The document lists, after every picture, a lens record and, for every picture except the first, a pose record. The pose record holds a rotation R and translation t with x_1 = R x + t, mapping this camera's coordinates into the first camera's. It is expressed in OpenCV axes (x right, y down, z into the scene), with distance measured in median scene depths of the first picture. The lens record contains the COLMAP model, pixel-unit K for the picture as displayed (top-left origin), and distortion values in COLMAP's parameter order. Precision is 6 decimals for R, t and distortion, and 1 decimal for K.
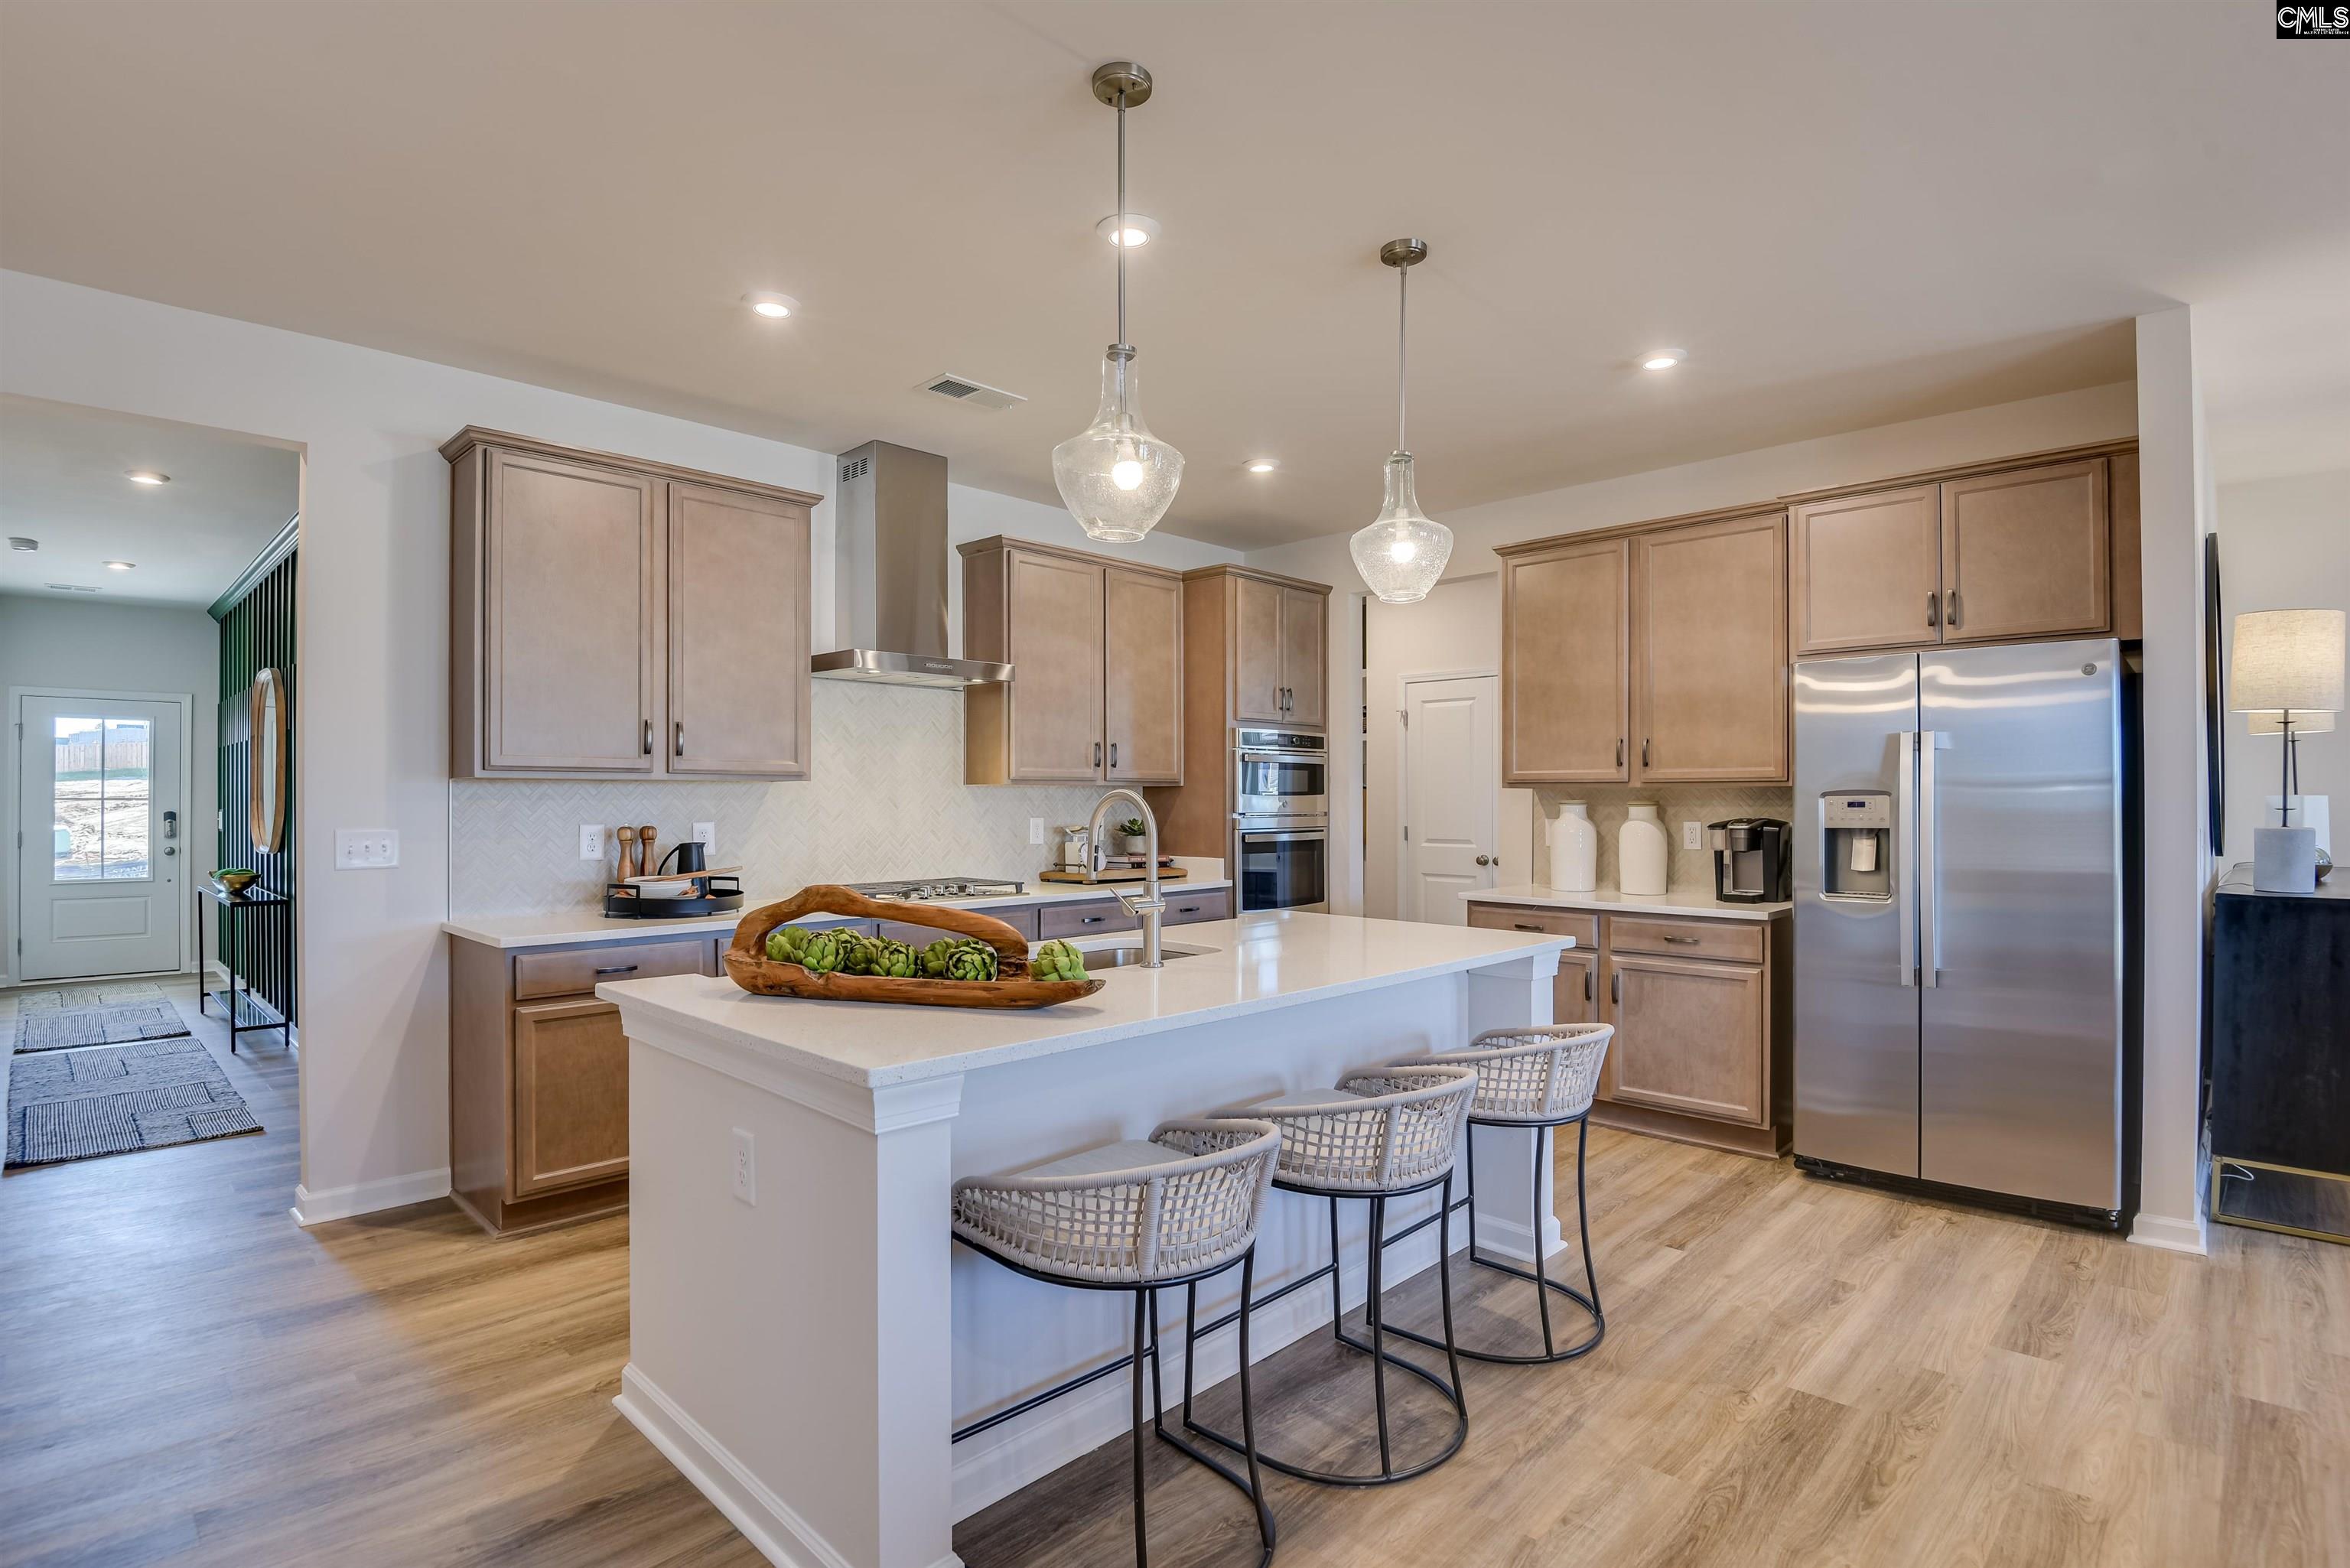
lens RADIAL K [[1139.6, 0, 1156.5], [0, 1139.6, 792.2], [0, 0, 1]] dist [-0.013532, -0.011652]
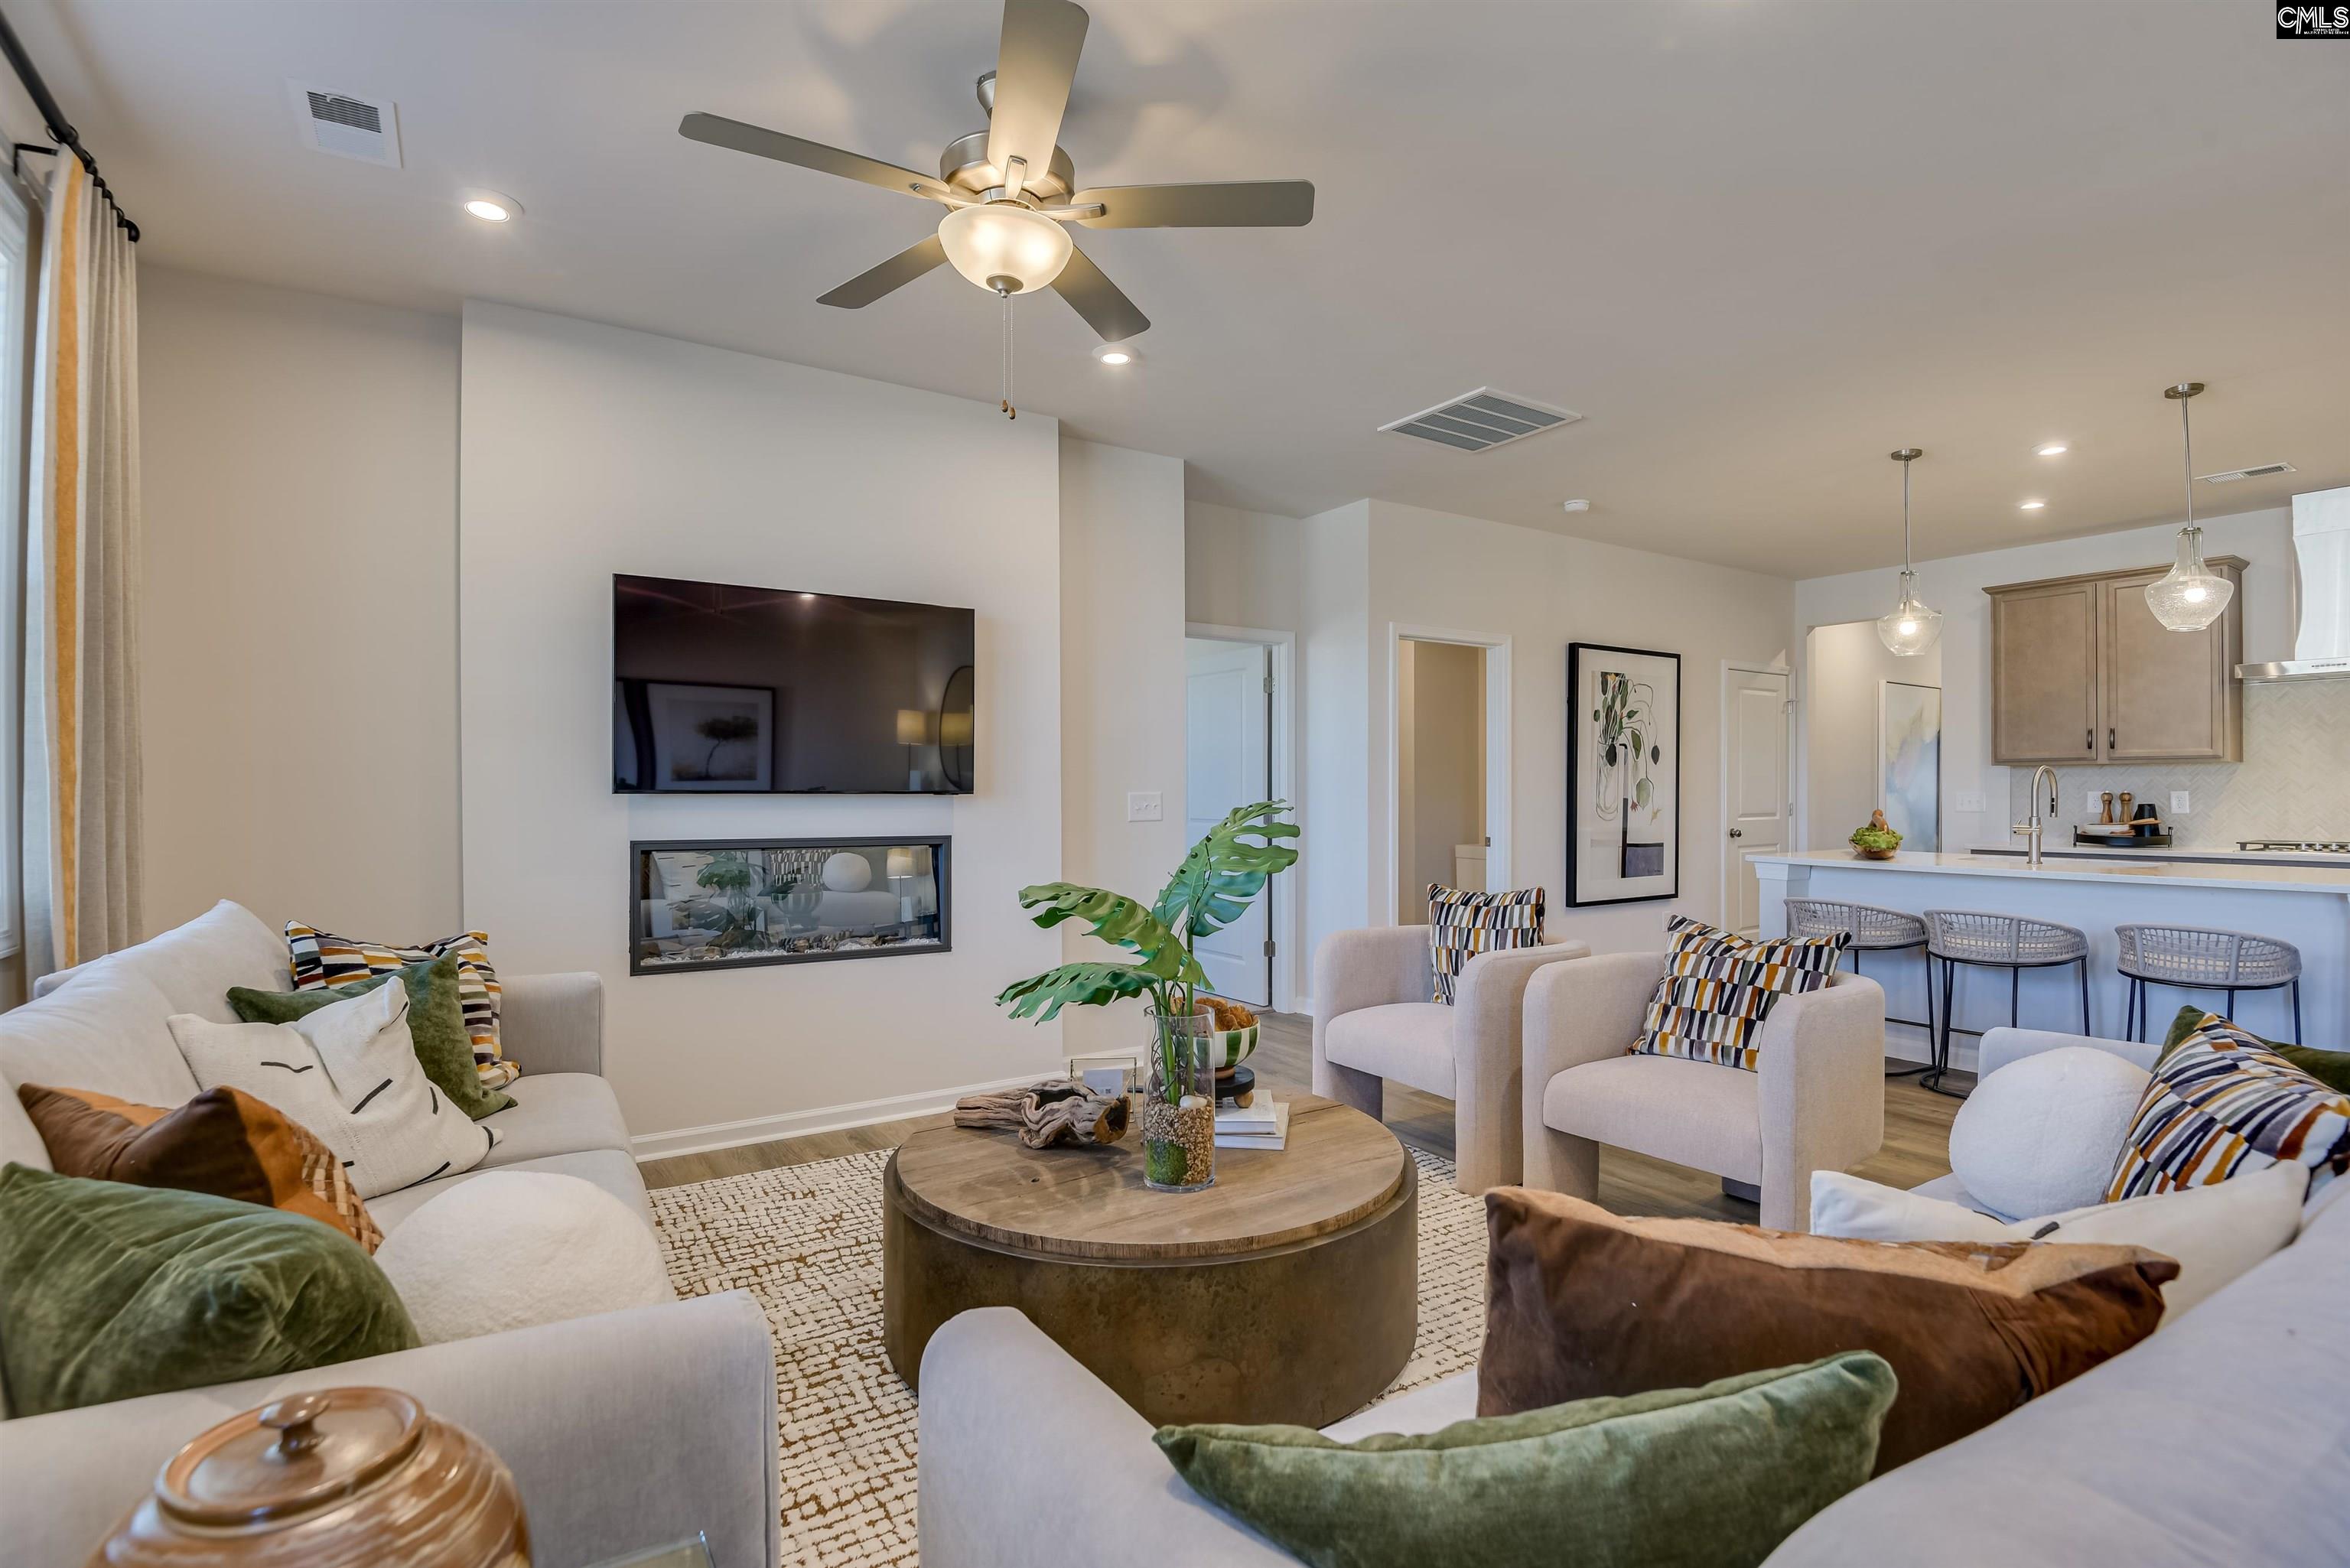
lens RADIAL K [[1081.4, 0, 1180.2], [0, 1081.4, 799.4], [0, 0, 1]] dist [-0.022184, -0.010714]
pose [[-0.249323, 0.008281, -0.968385, 1.307356], [0.004298, 0.999963, 0.007445, 0.022735], [0.968411, -0.002306, -0.249349, 0.060776]]
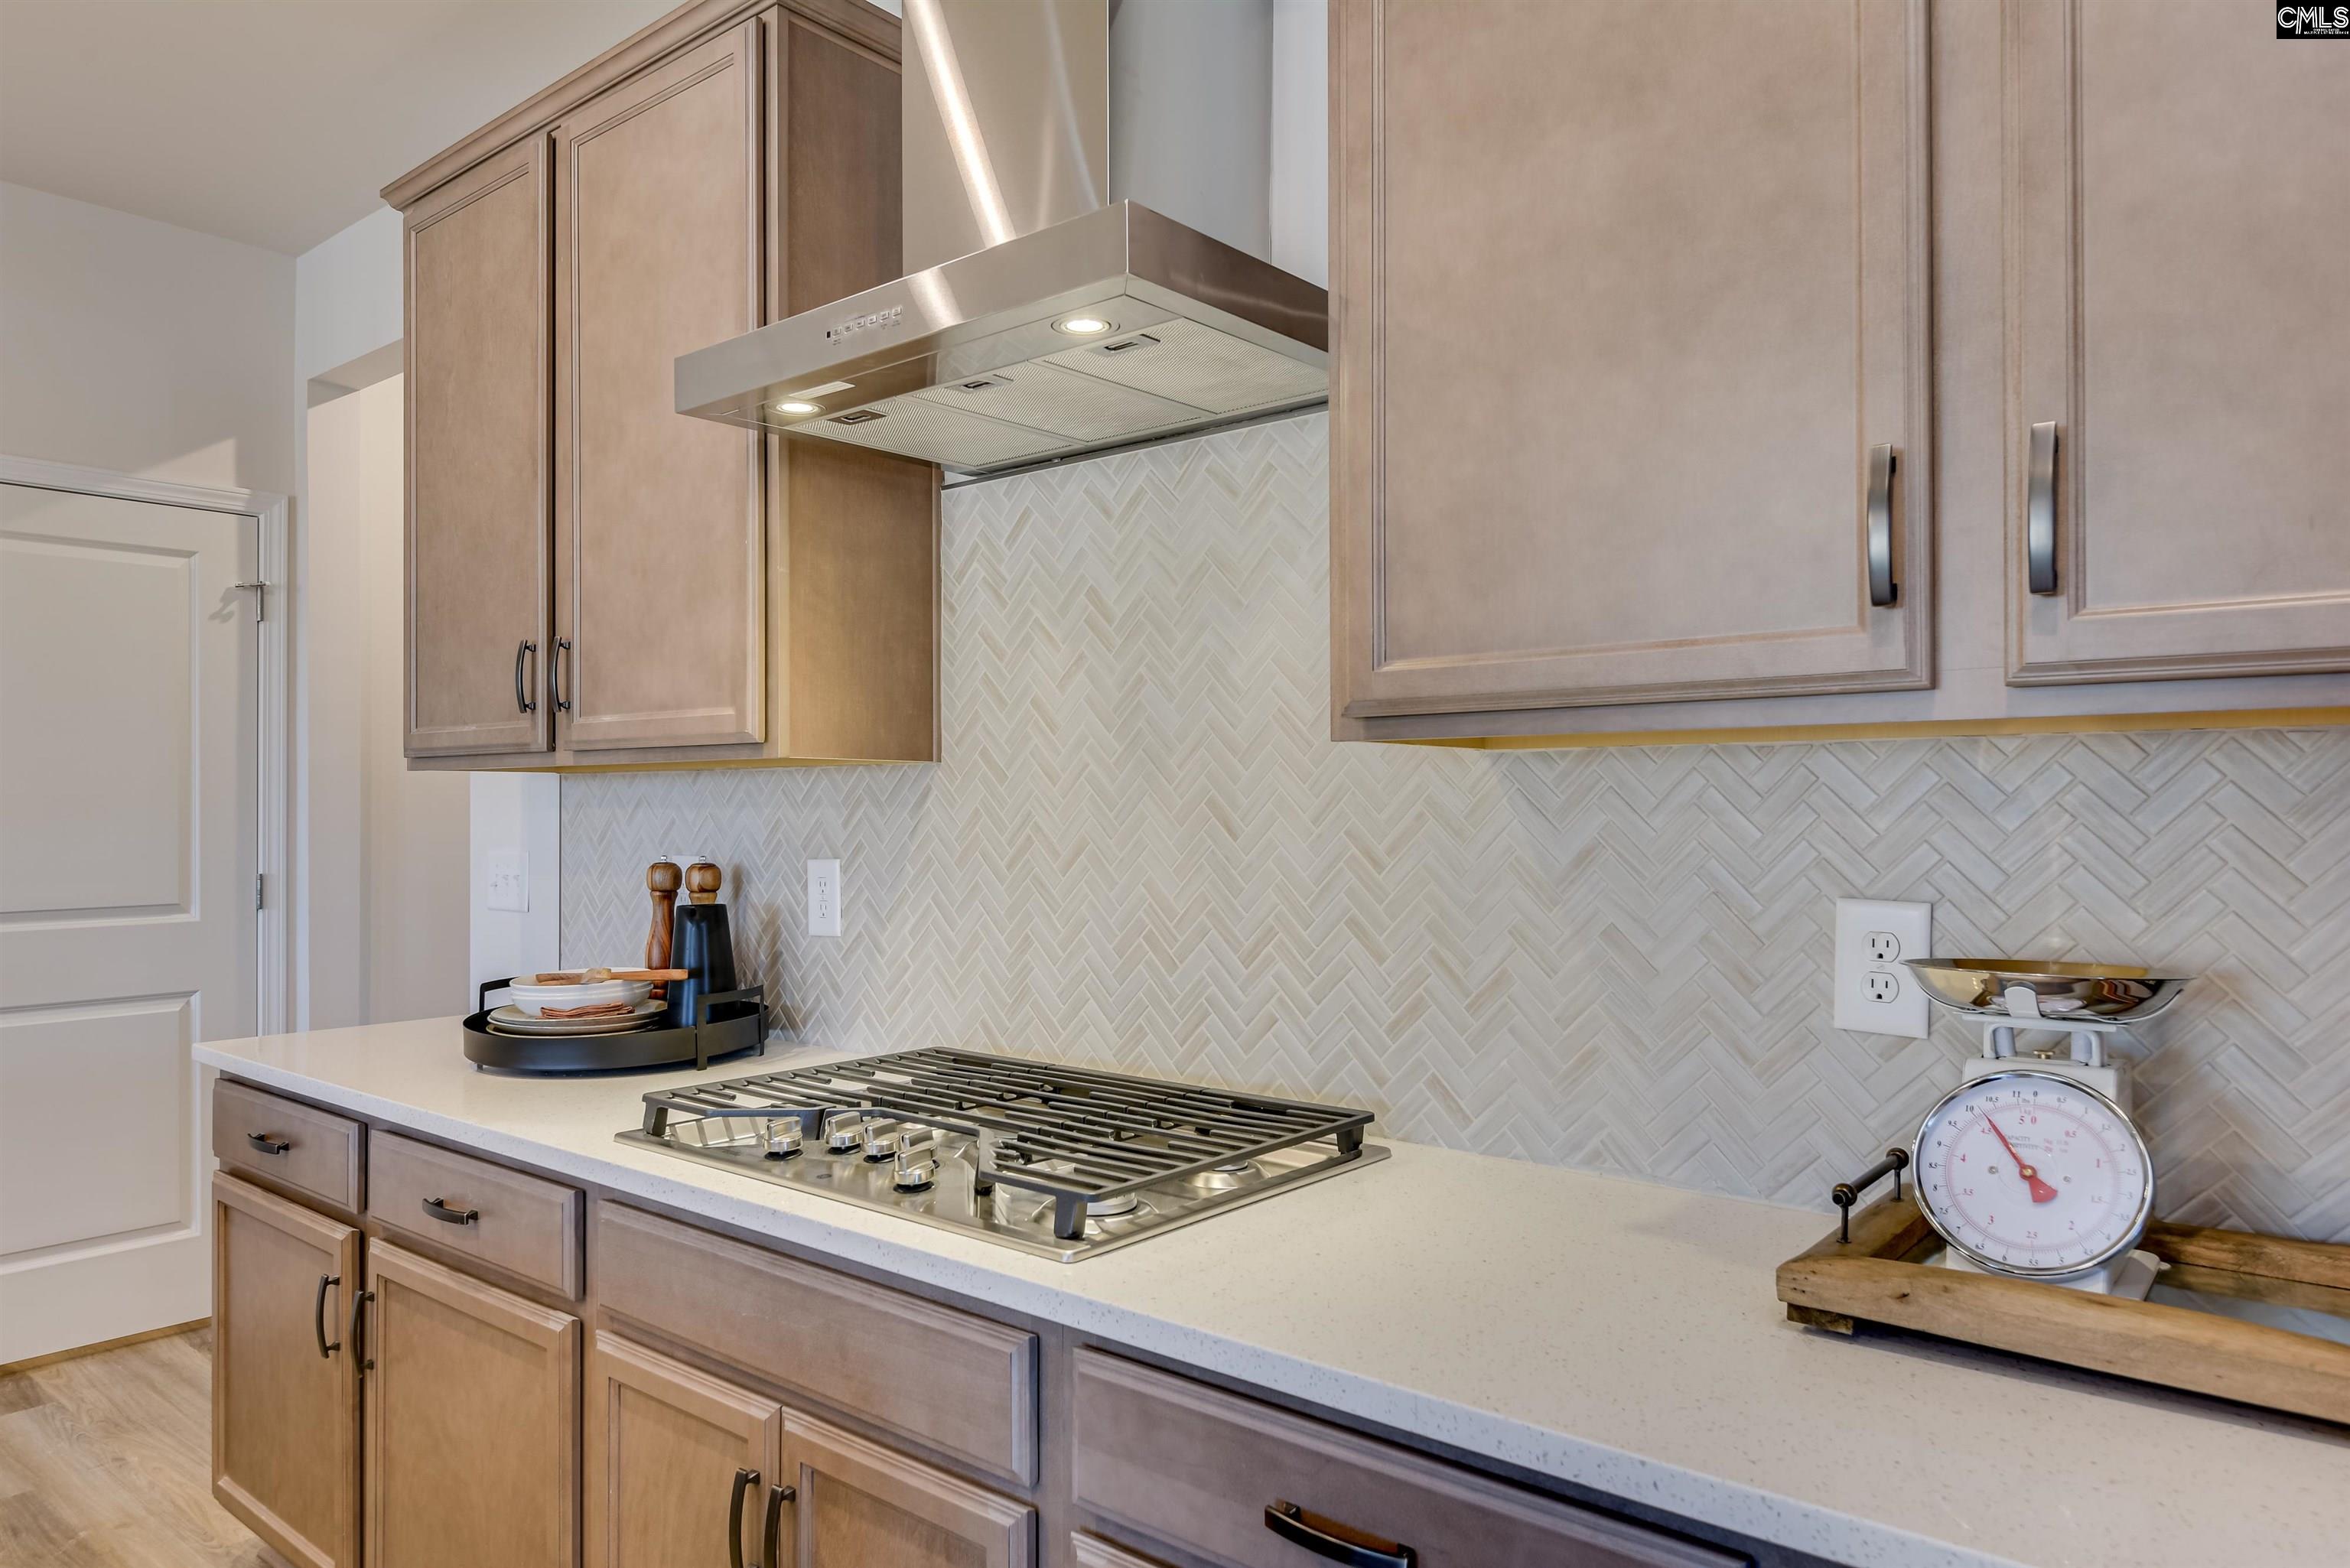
lens RADIAL K [[1437.1, 0, 1176.5], [0, 1437.1, 802.2], [0, 0, 1]] dist [0.000363, -0.004040]
pose [[0.114530, -0.003130, -0.993415, 0.172217], [0.002875, 0.999992, -0.002819, 0.006701], [0.993416, -0.002534, 0.114538, 1.098175]]
